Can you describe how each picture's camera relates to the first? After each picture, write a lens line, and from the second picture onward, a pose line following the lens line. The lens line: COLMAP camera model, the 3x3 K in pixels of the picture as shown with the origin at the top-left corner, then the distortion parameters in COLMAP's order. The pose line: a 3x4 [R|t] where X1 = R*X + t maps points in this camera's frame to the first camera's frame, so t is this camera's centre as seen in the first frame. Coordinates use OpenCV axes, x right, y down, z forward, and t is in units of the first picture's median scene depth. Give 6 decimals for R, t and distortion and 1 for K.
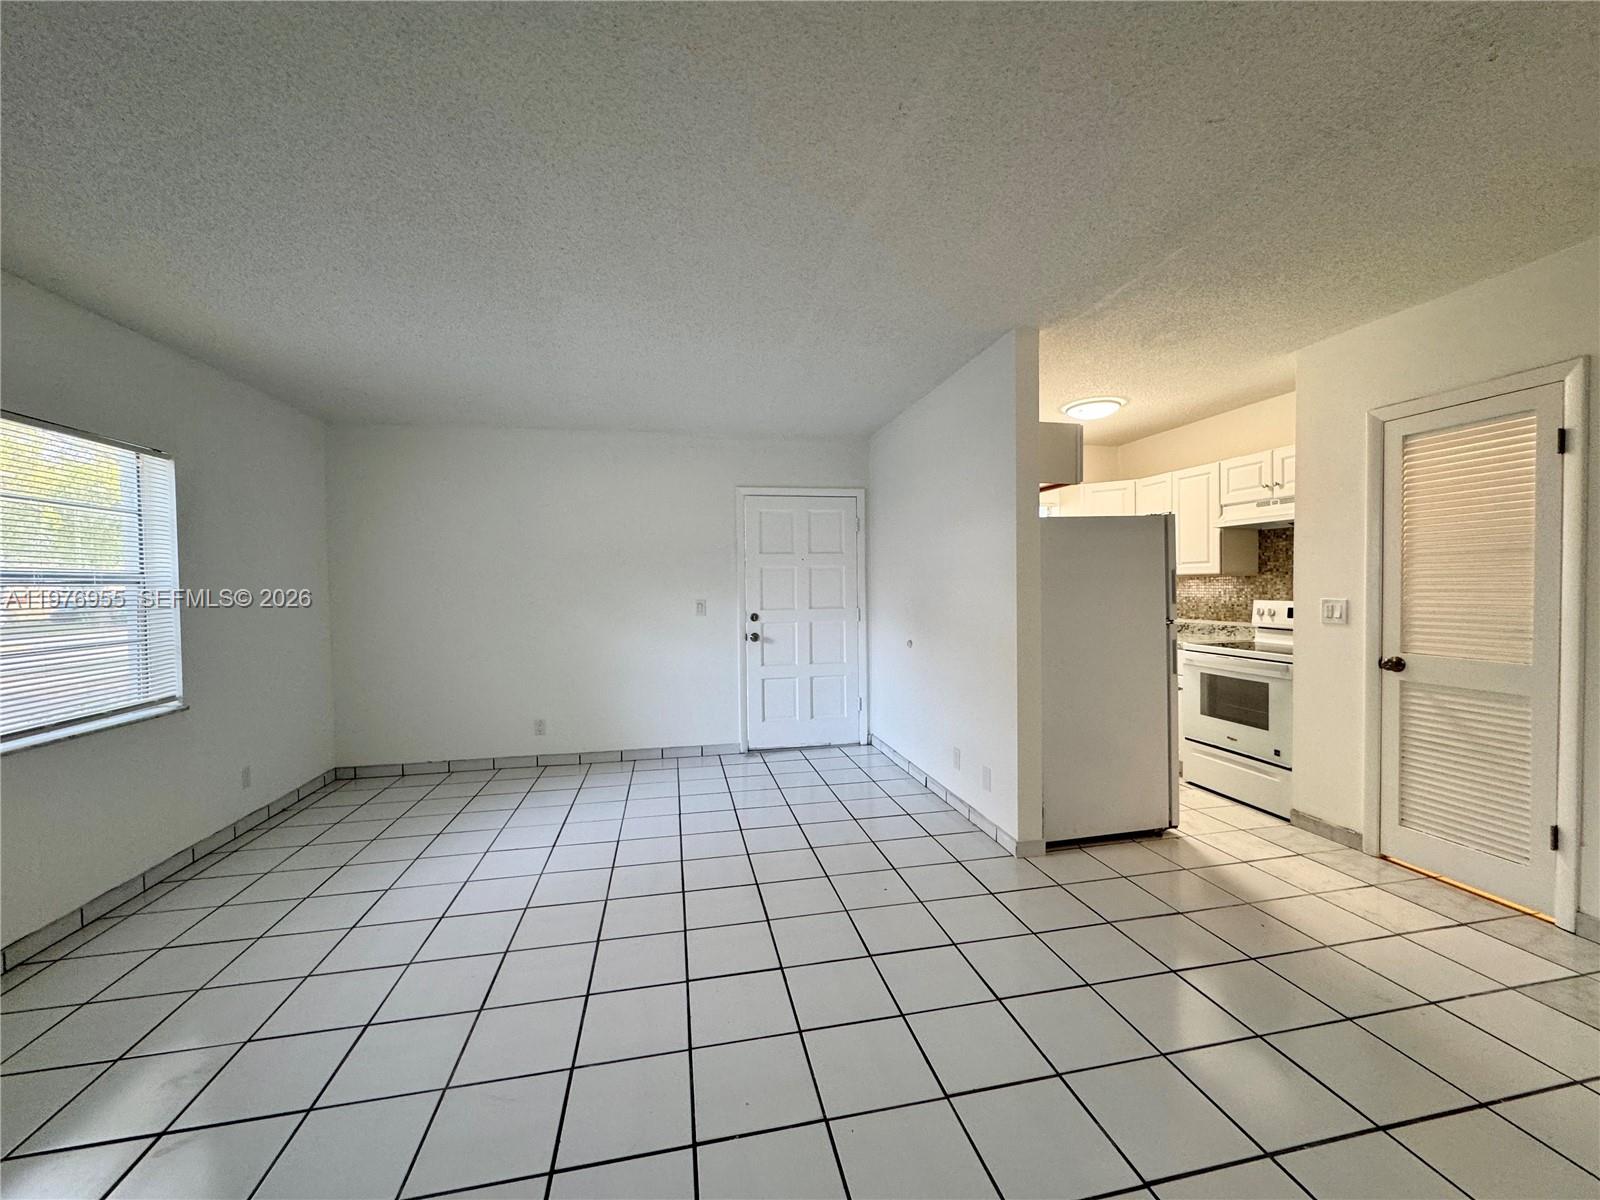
lens RADIAL K [[642.1, 0, 802.7], [0, 642.1, 603.7], [0, 0, 1]] dist [-0.002050, 0.000083]
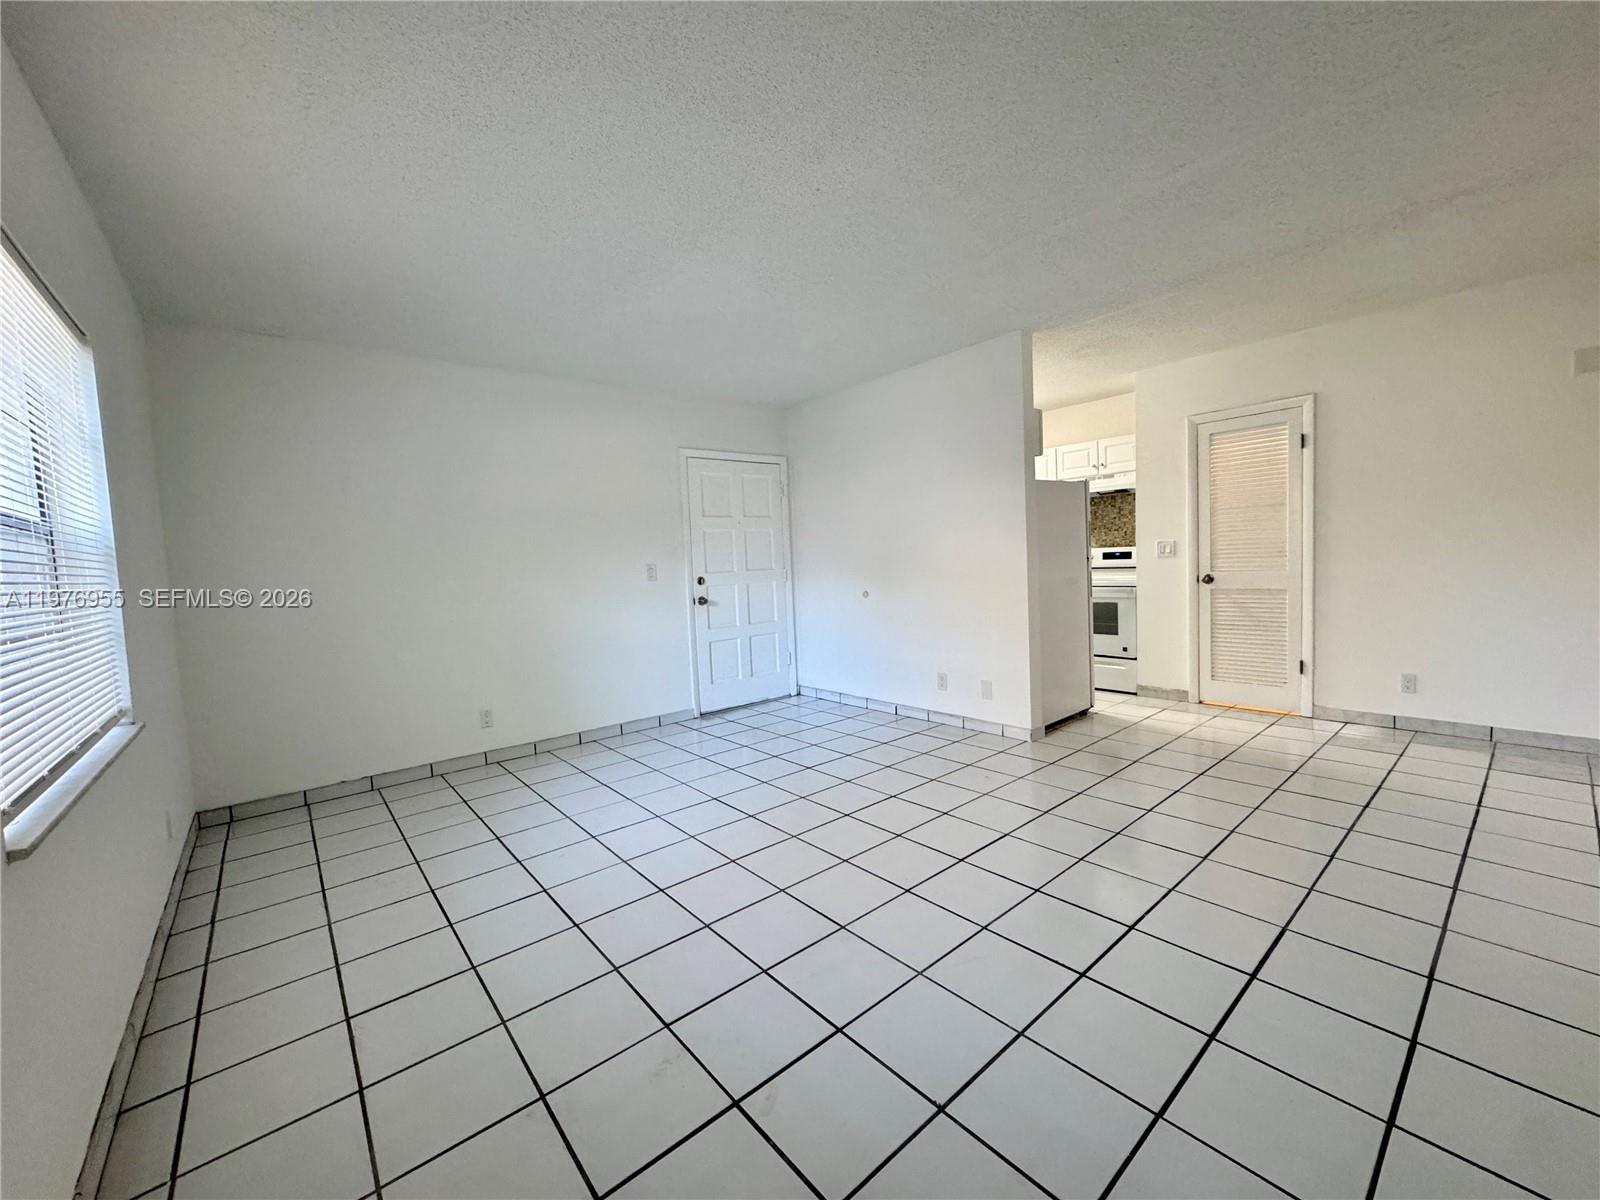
lens RADIAL K [[642.1, 0, 803.8], [0, 642.1, 602.1], [0, 0, 1]] dist [-0.002050, 0.000083]
pose [[0.877479, -0.059125, 0.475956, -0.502583], [0.049375, 0.998236, 0.032975, 0.035689], [-0.477066, -0.005435, 0.878851, 0.059857]]
